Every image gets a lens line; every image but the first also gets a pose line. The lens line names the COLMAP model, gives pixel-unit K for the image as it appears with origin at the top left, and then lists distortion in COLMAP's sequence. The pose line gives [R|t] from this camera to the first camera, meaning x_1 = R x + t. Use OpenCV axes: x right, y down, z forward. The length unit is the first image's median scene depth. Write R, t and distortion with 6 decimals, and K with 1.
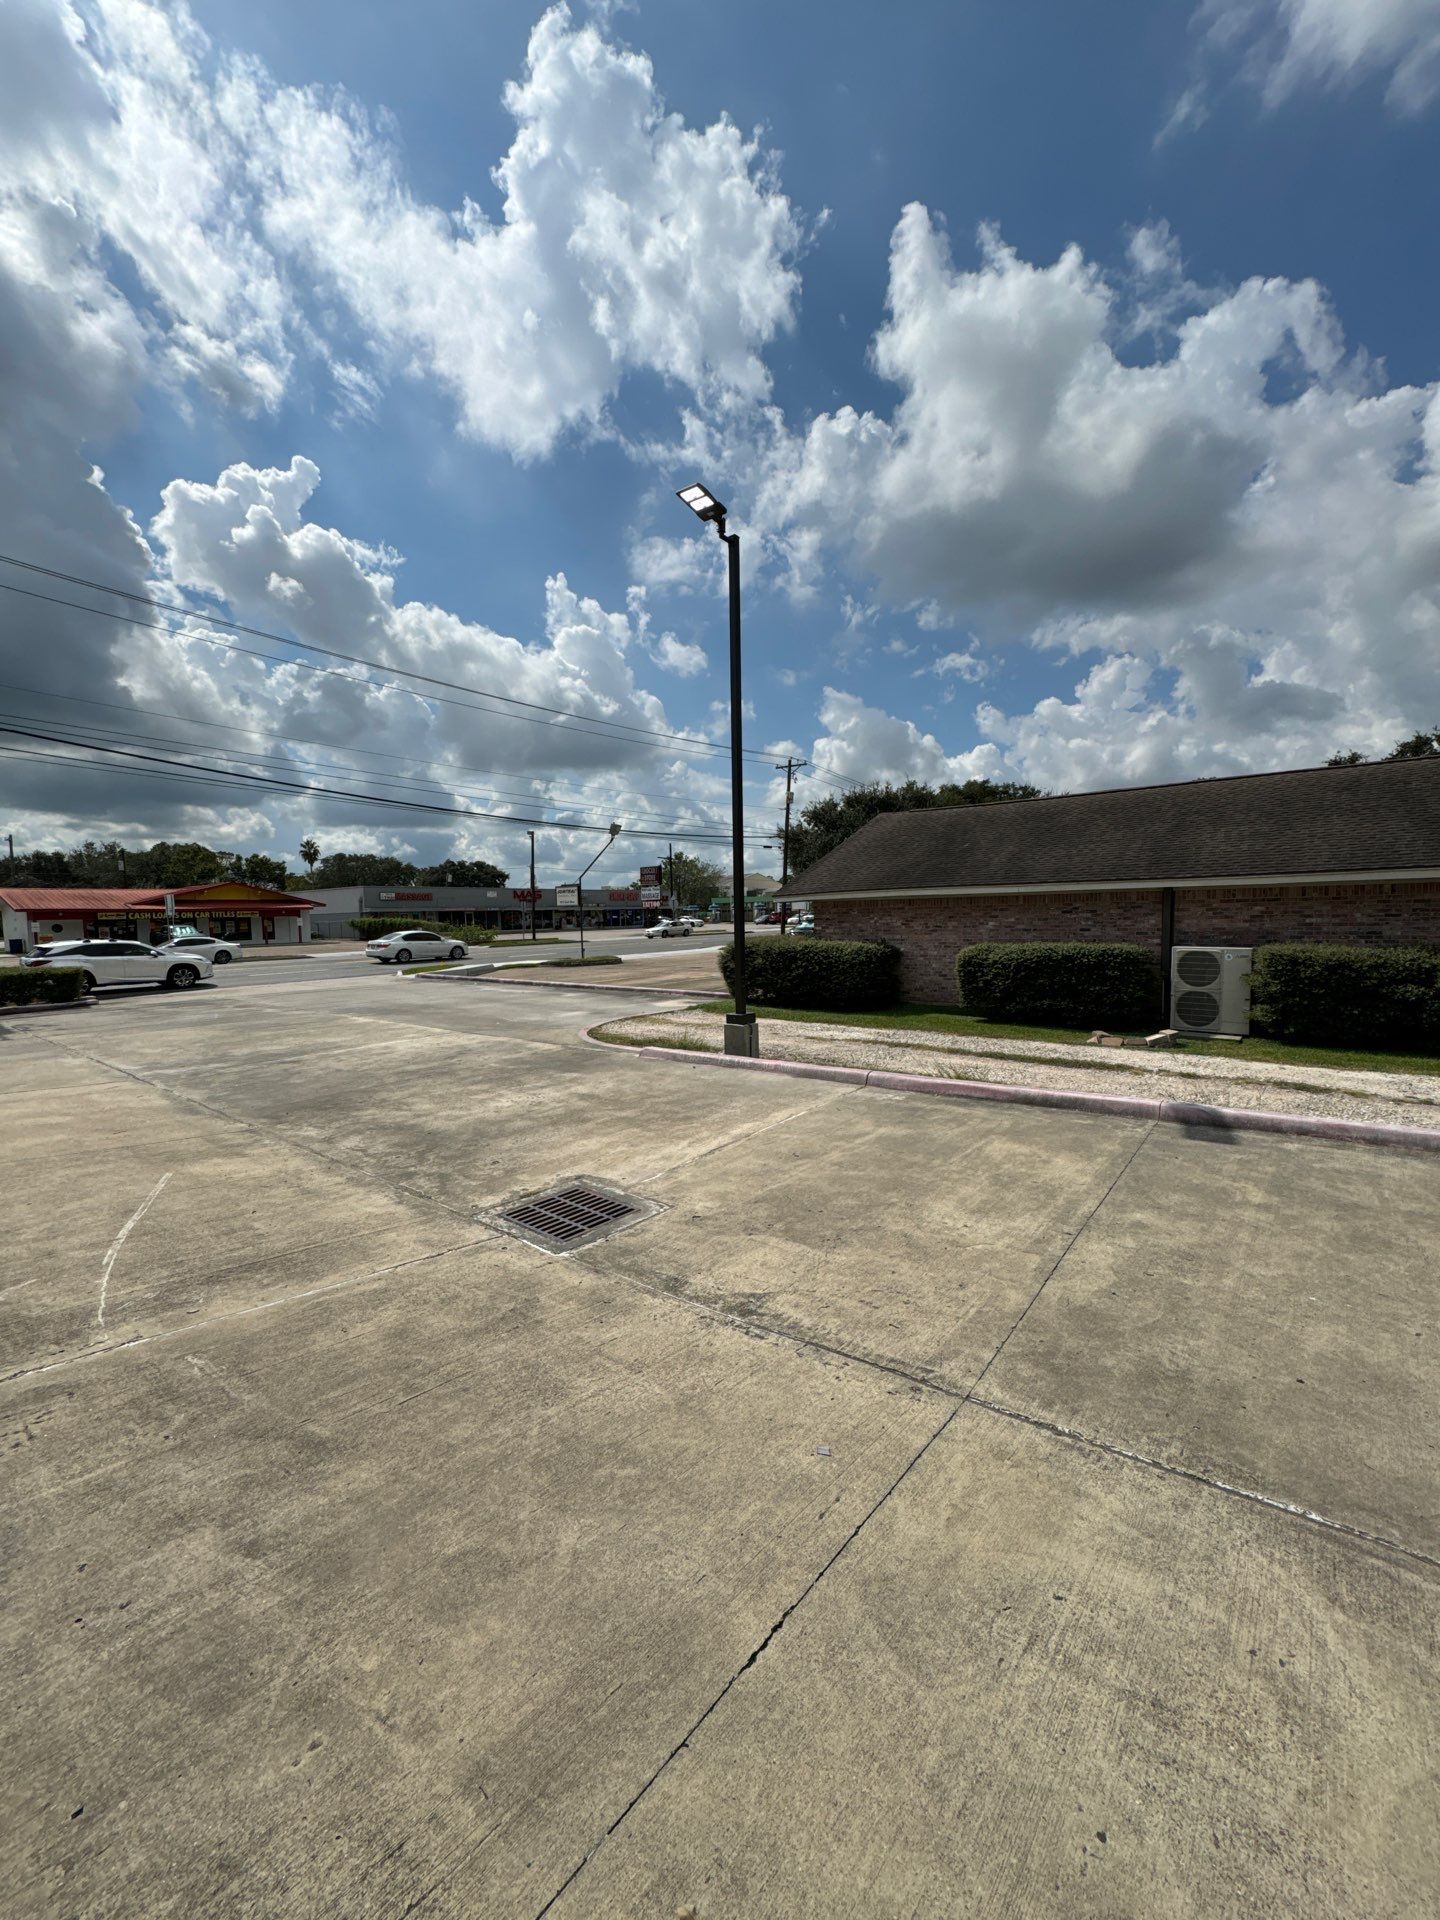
lens RADIAL K [[761.8, 0, 718.1], [0, 761.8, 985.3], [0, 0, 1]] dist [-0.004012, 0.001739]
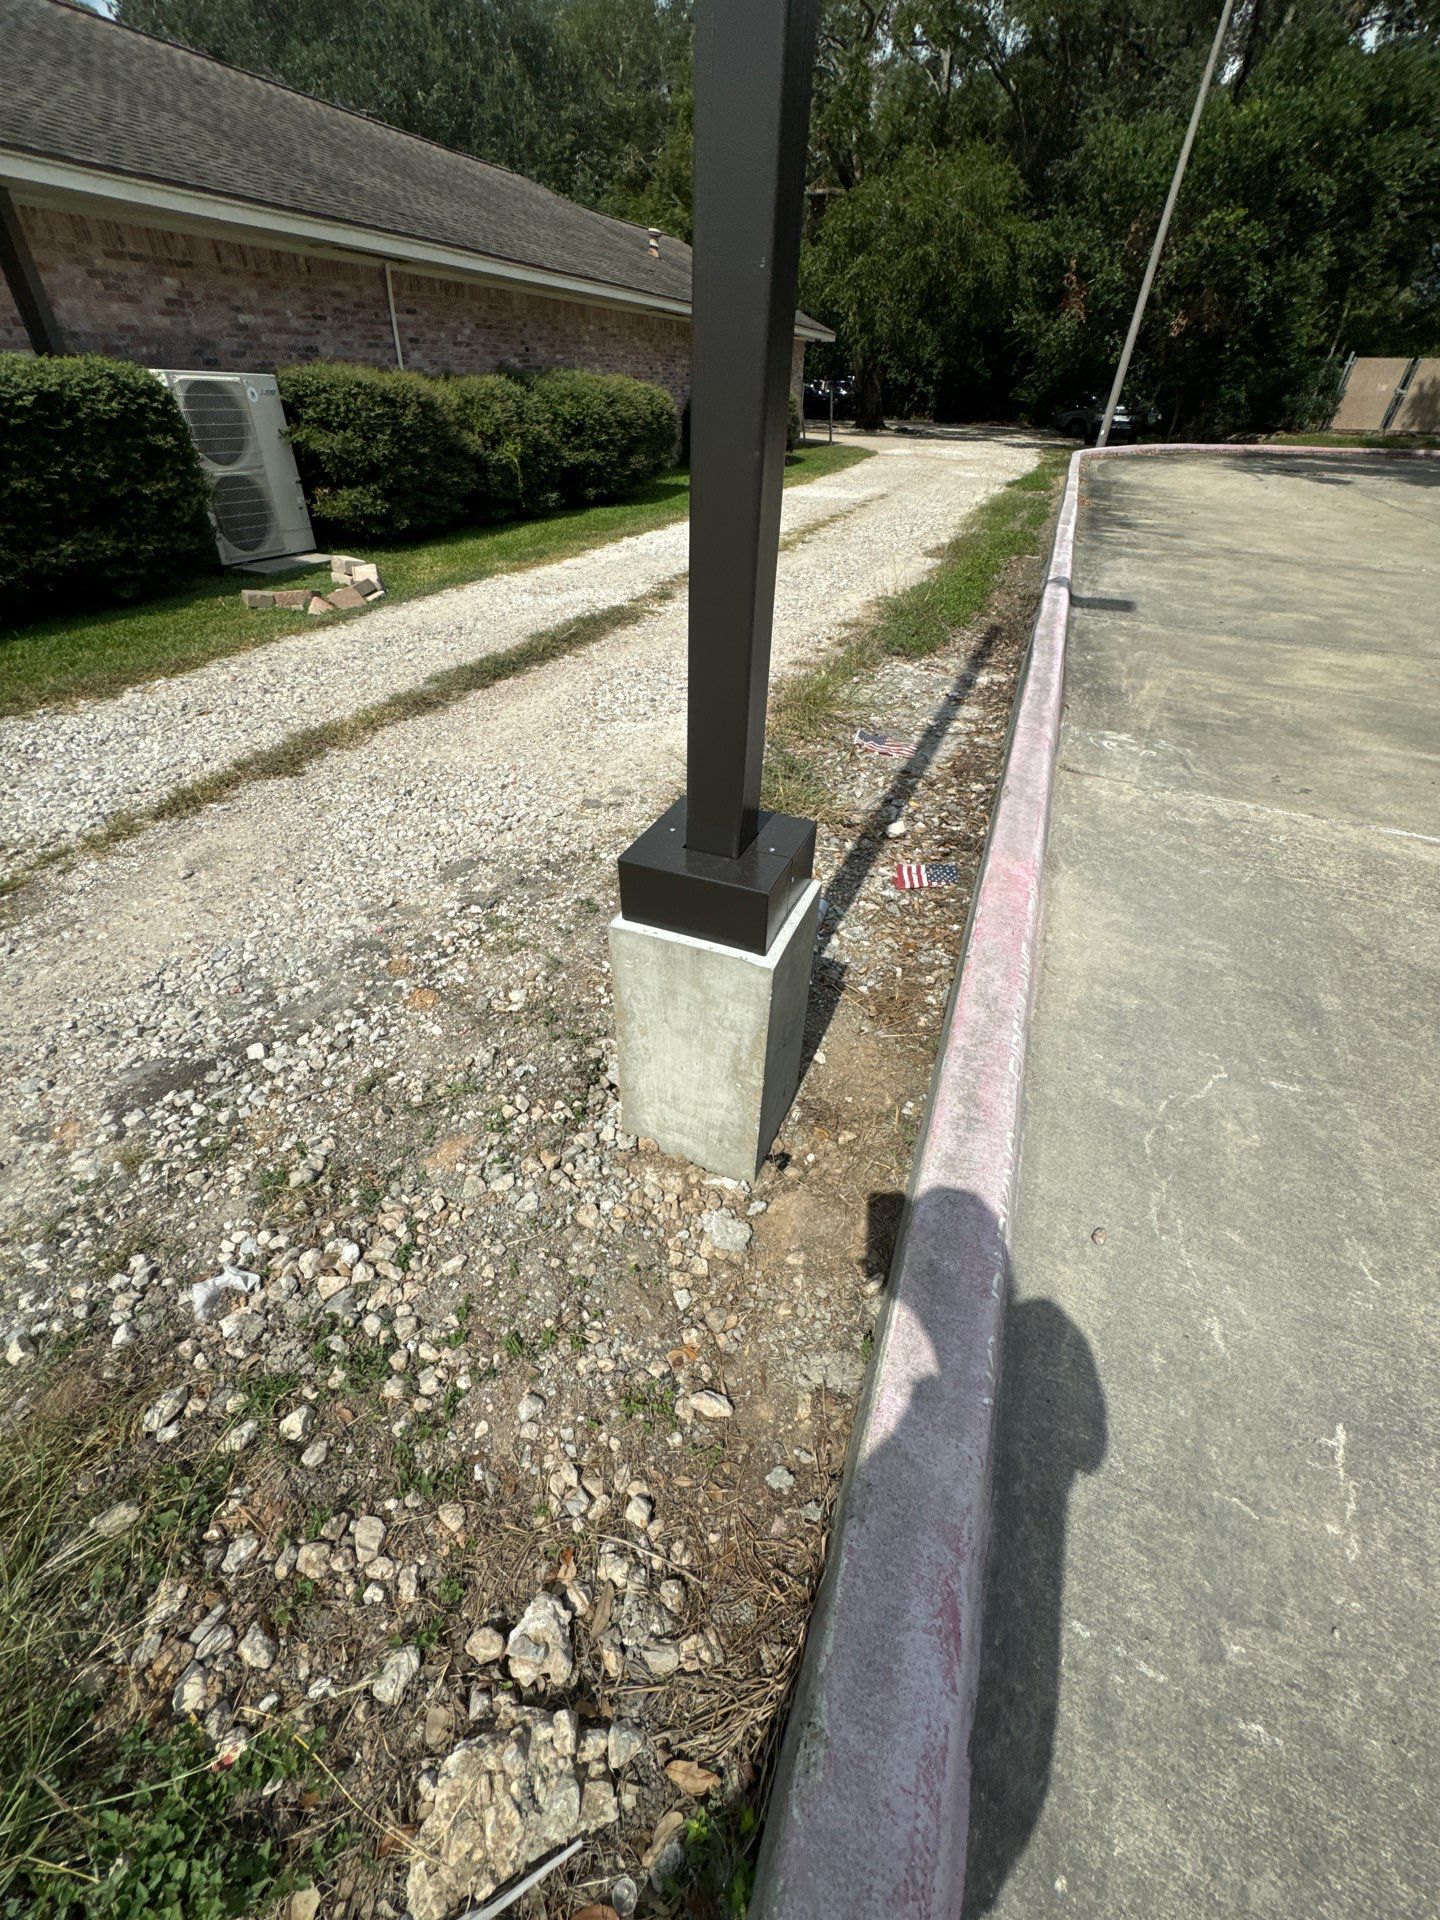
lens RADIAL K [[764.5, 0, 720.9], [0, 764.5, 960.5], [0, 0, 1]] dist [-0.001959, 0.001027]
pose [[-0.302413, -0.564043, 0.768376, -0.083658], [0.068297, 0.791227, 0.607697, -0.028116], [-0.950727, 0.236253, -0.200755, 0.972737]]
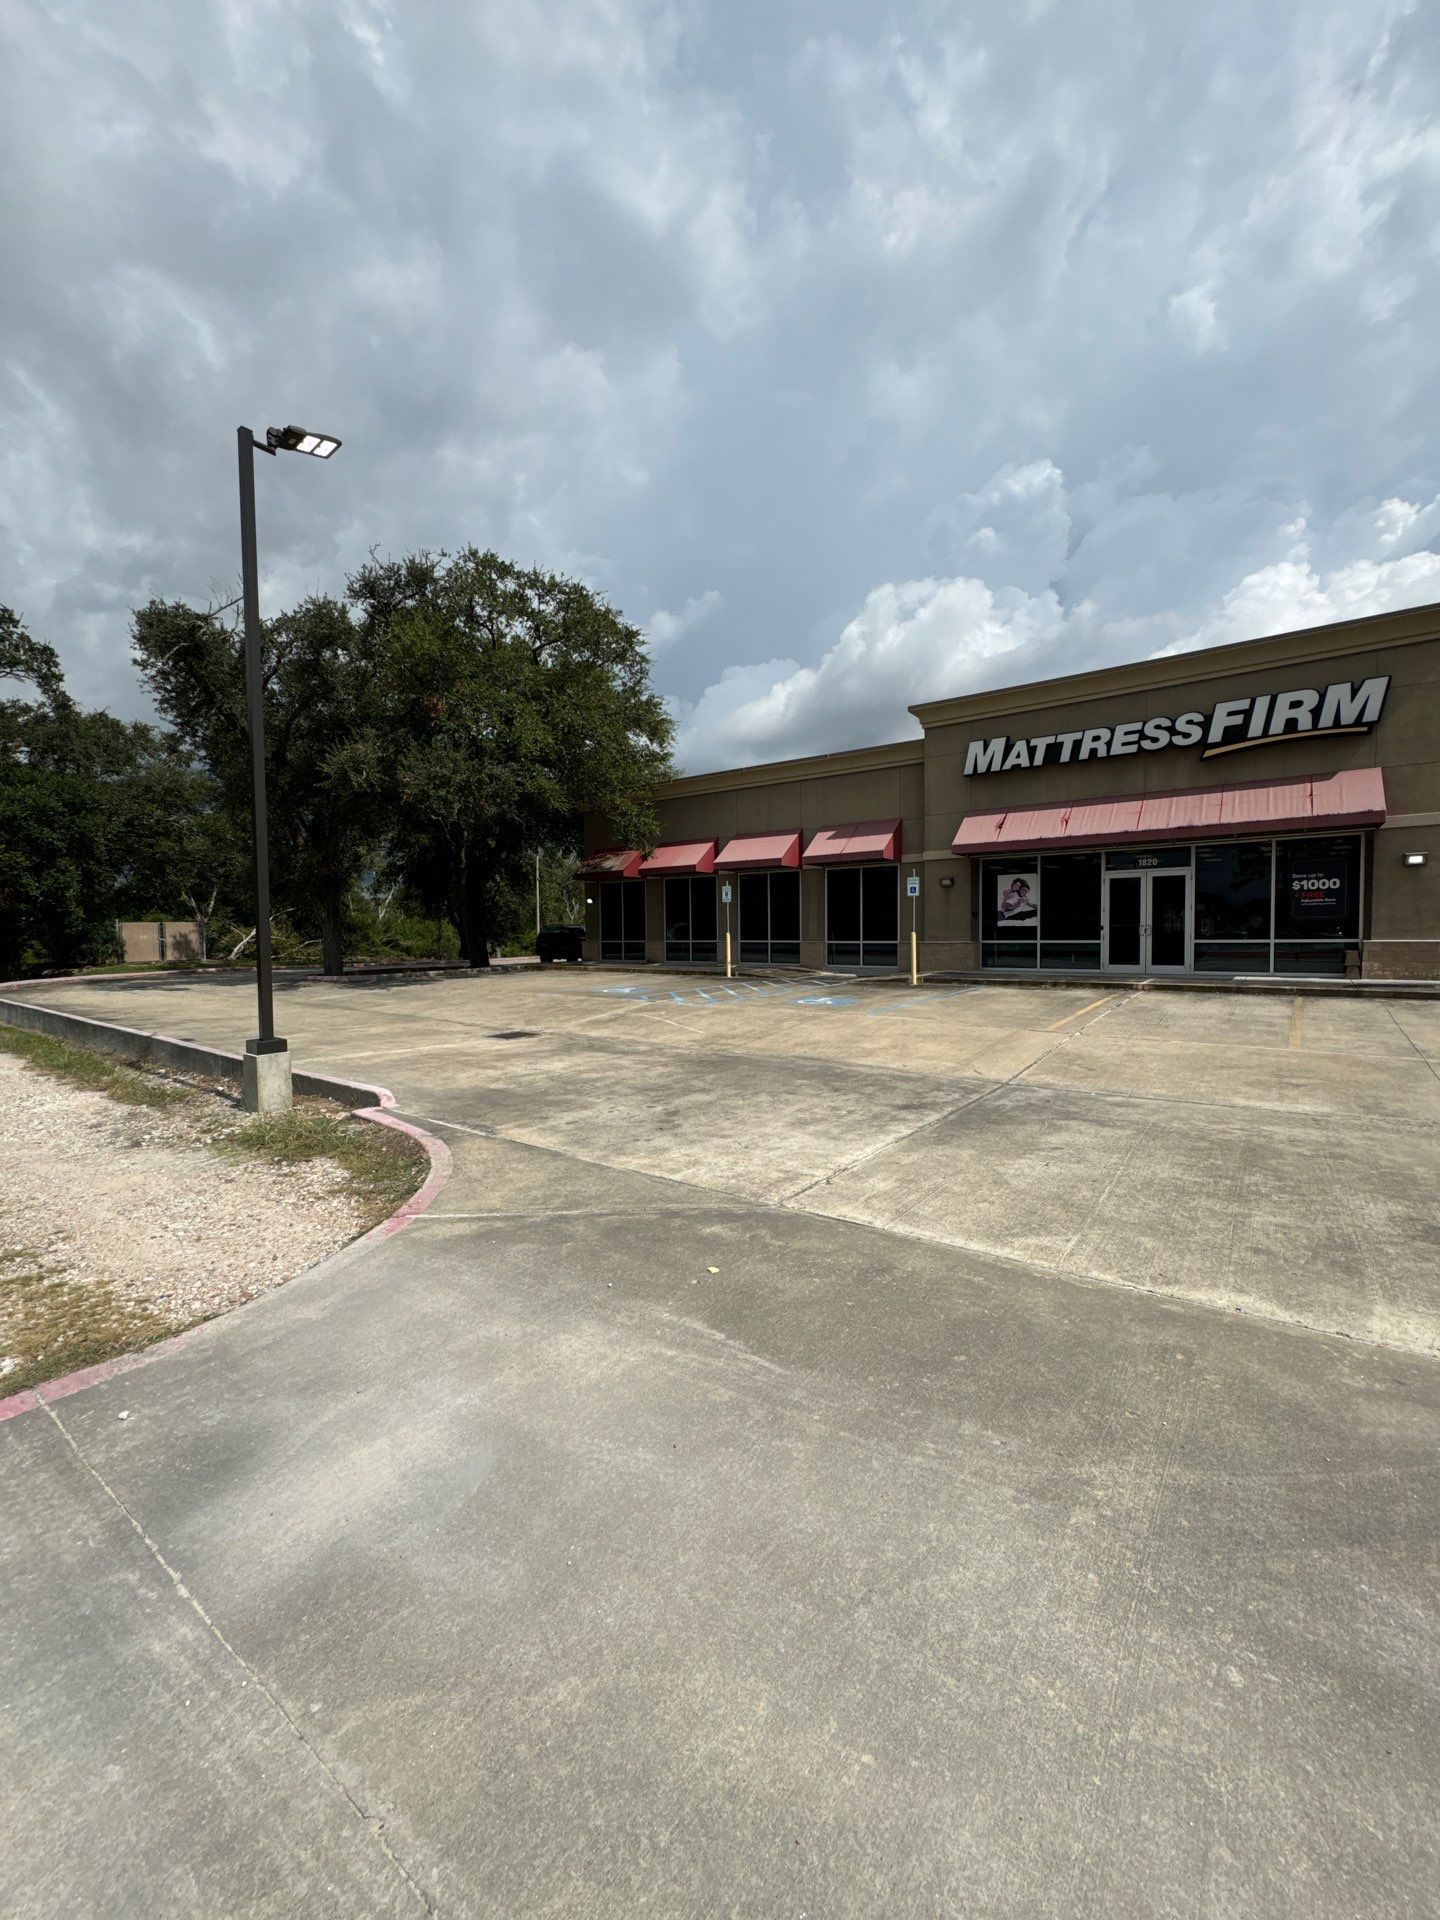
lens RADIAL K [[764.5, 0, 716.6], [0, 764.5, 961.8], [0, 0, 1]] dist [-0.001959, 0.001027]
pose [[-0.999023, 0.034836, -0.027201, -0.383649], [0.030964, 0.990807, 0.131690, -0.122567], [0.031538, 0.130719, -0.990918, 1.669491]]
